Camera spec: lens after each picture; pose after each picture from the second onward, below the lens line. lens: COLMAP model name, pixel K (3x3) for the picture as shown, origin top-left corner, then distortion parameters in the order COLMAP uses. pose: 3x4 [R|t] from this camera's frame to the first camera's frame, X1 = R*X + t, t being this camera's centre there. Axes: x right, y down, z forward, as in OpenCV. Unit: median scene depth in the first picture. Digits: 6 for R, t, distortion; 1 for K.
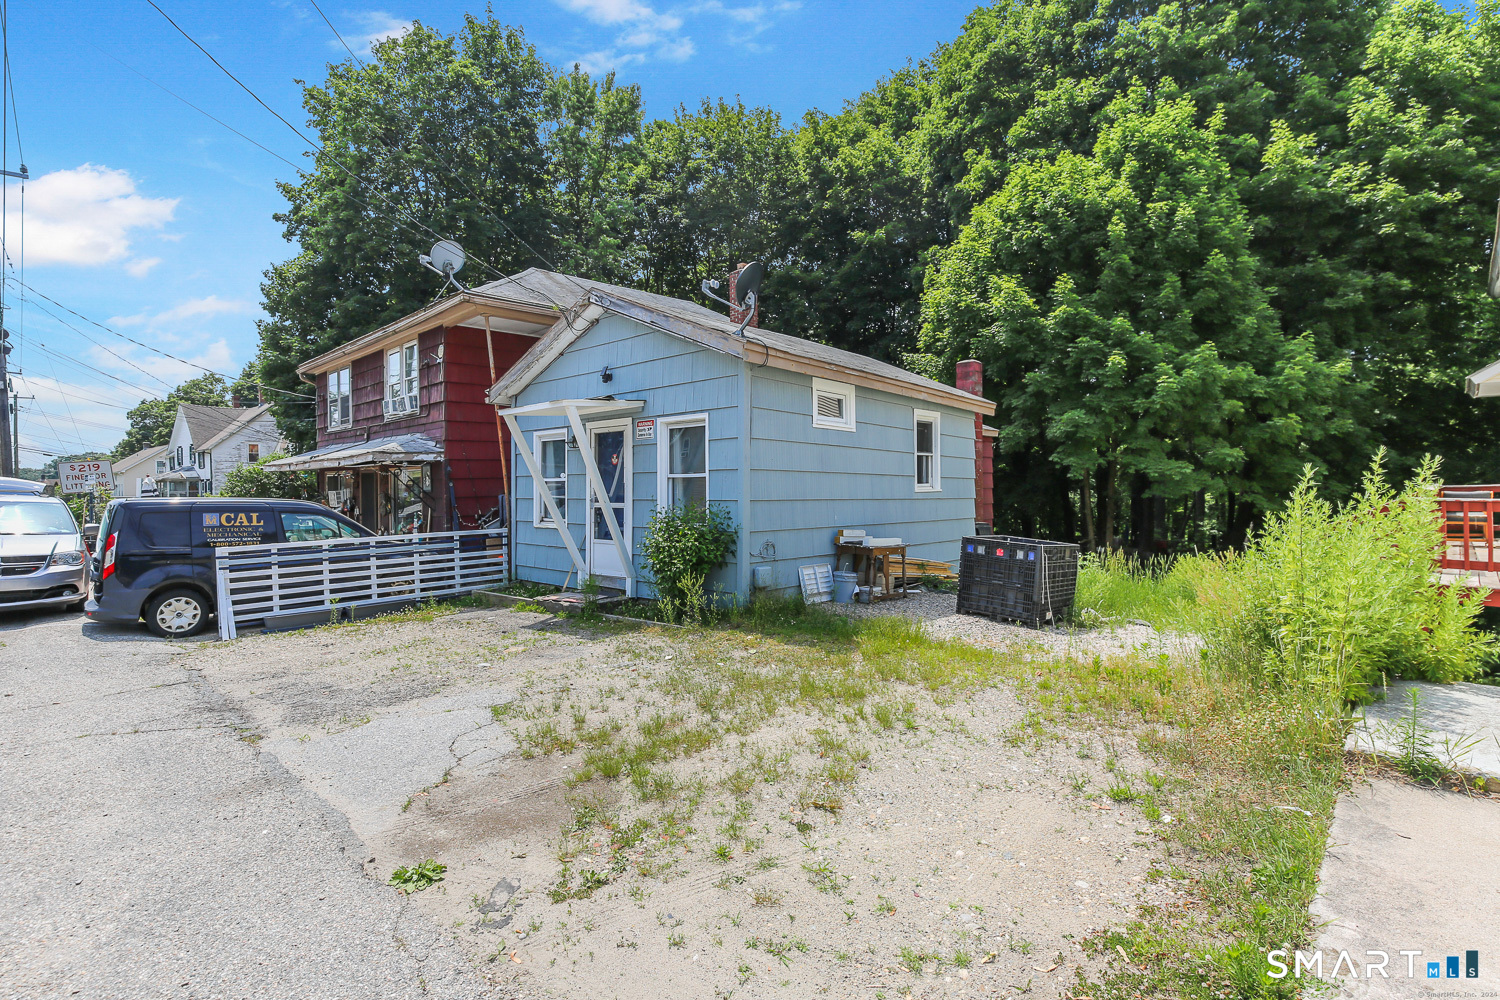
lens RADIAL K [[702.5, 0, 768.6], [0, 702.5, 490.5], [0, 0, 1]] dist [-0.026207, 0.001632]
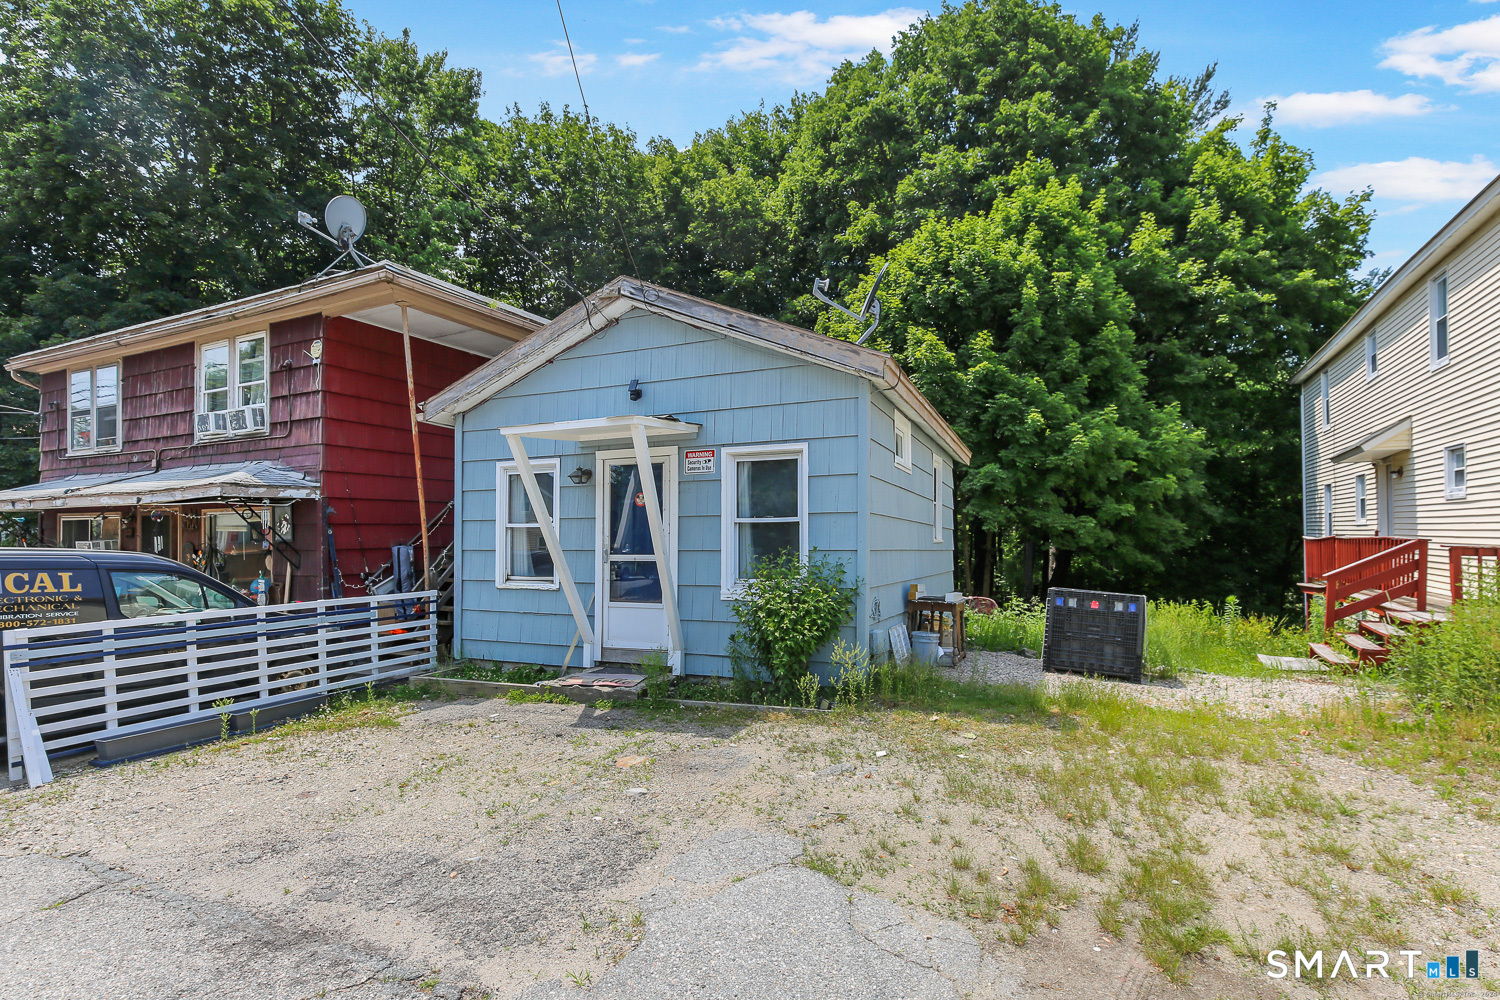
lens RADIAL K [[716.2, 0, 780.2], [0, 716.2, 535.2], [0, 0, 1]] dist [-0.027531, 0.001457]
pose [[0.945383, 0.005784, 0.325911, -0.240830], [-0.000704, 0.999876, -0.015704, 0.006034], [-0.325961, 0.014616, 0.945270, 0.142482]]
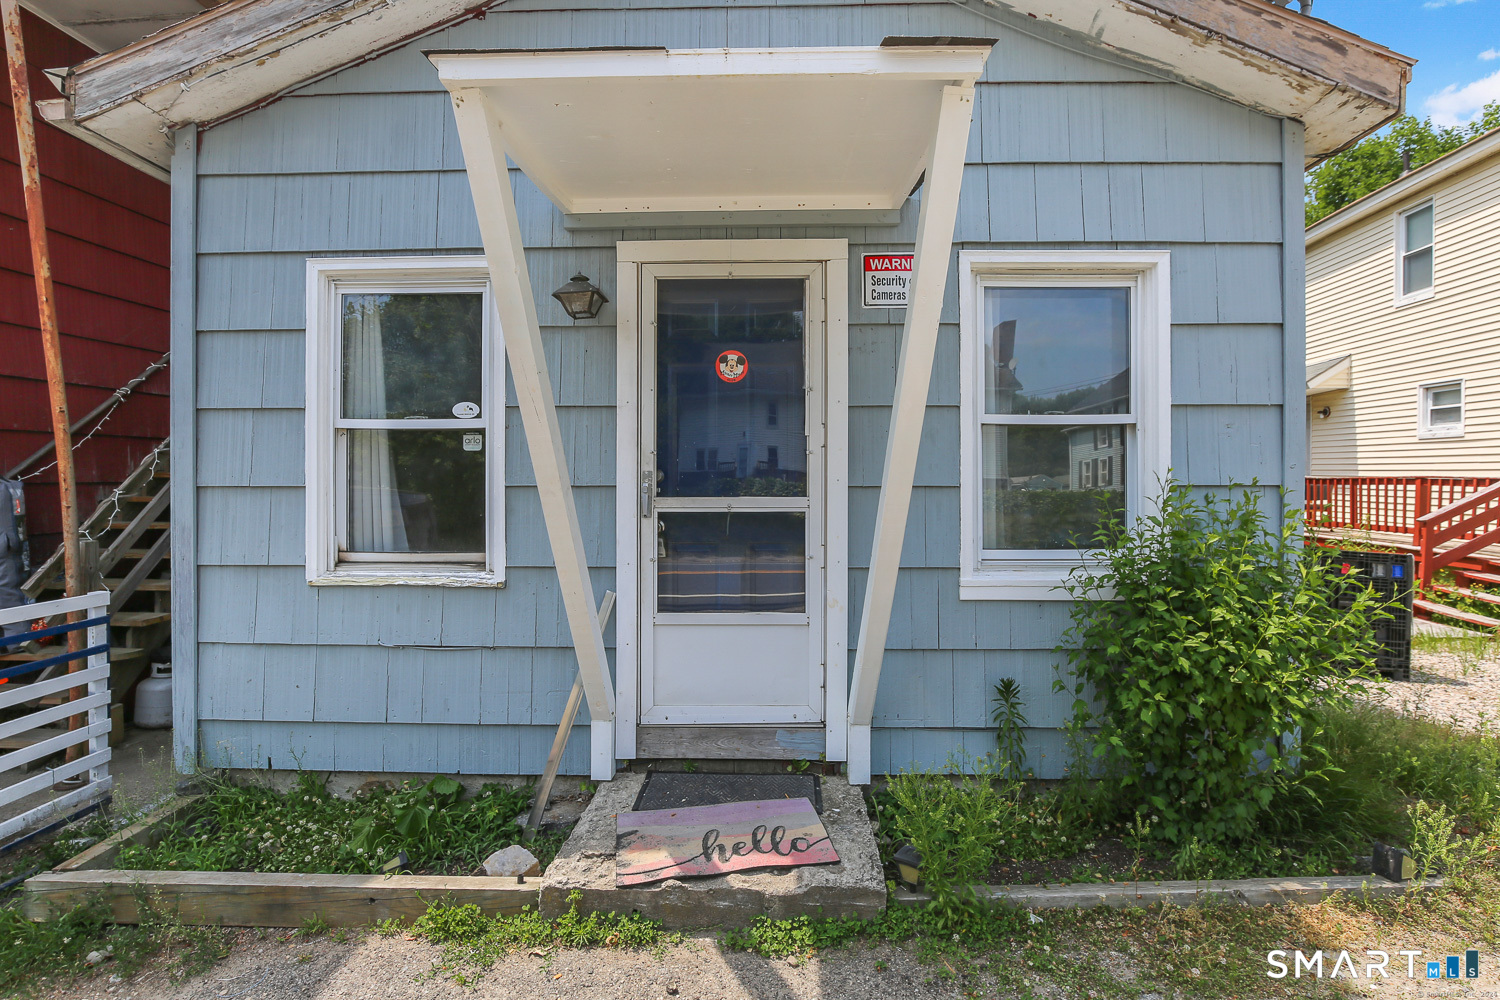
lens RADIAL K [[702.5, 0, 768.6], [0, 702.5, 490.5], [0, 0, 1]] dist [-0.026207, 0.001632]
pose [[0.768084, 0.000695, 0.640348, -0.302757], [-0.001121, 0.999999, 0.000259, 0.010357], [-0.640348, -0.000917, 0.768084, 0.533278]]
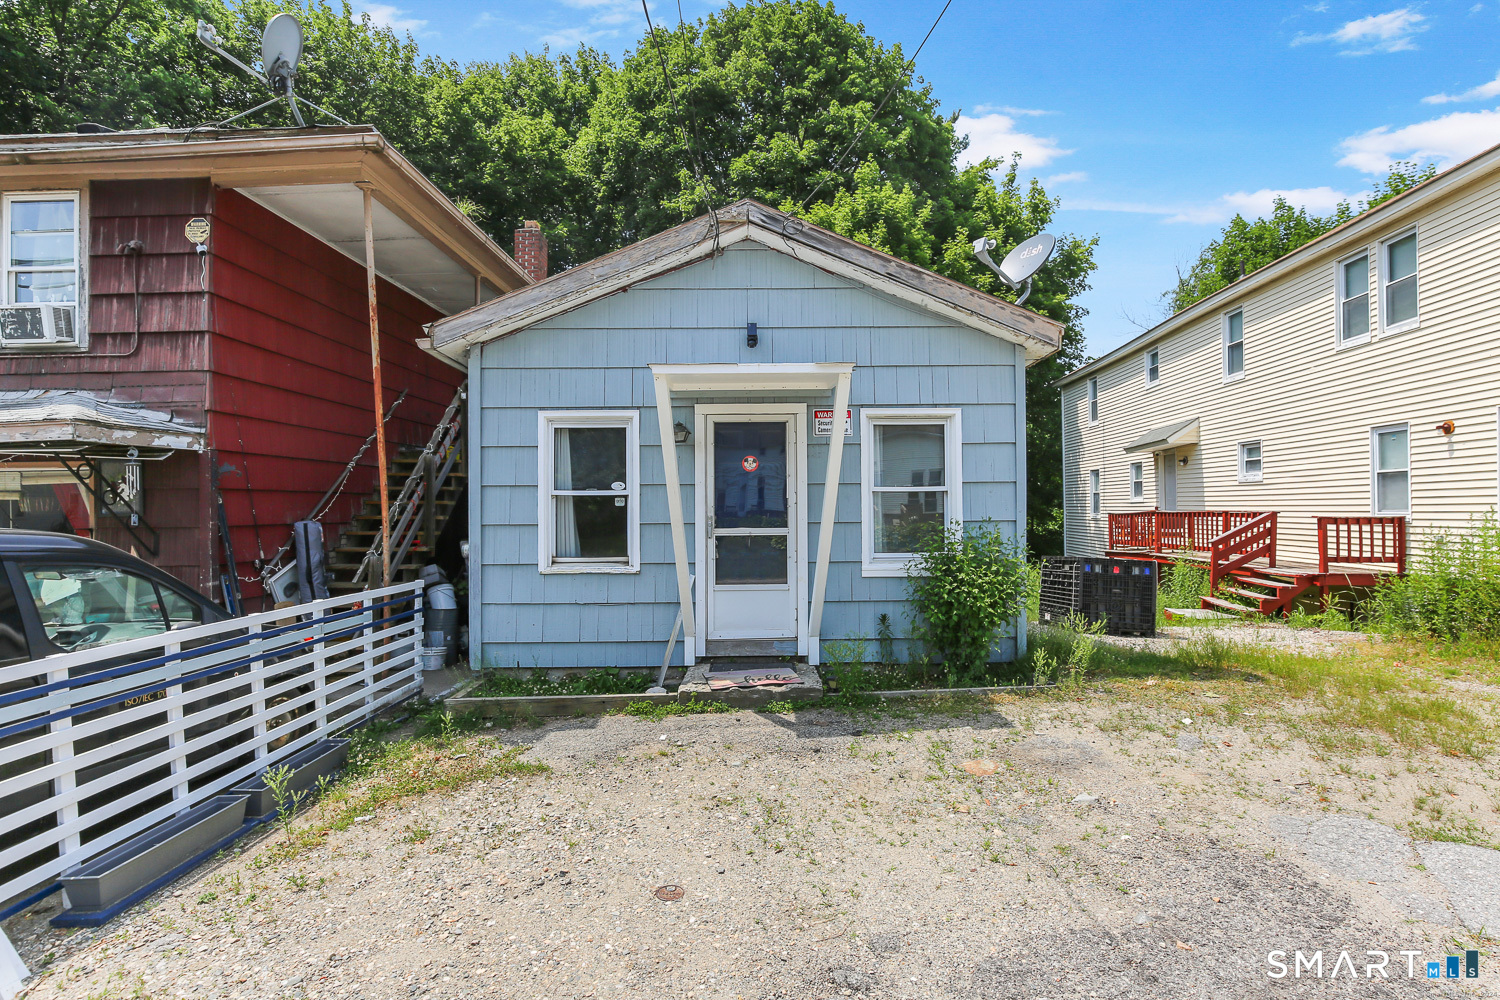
lens RADIAL K [[702.7, 0, 774.0], [0, 702.7, 511.6], [0, 0, 1]] dist [-0.024859, 0.000812]
pose [[0.738999, 0.007240, 0.673668, -0.473827], [0.006076, 0.999830, -0.017412, 0.009778], [-0.673679, 0.016961, 0.738829, 0.355968]]
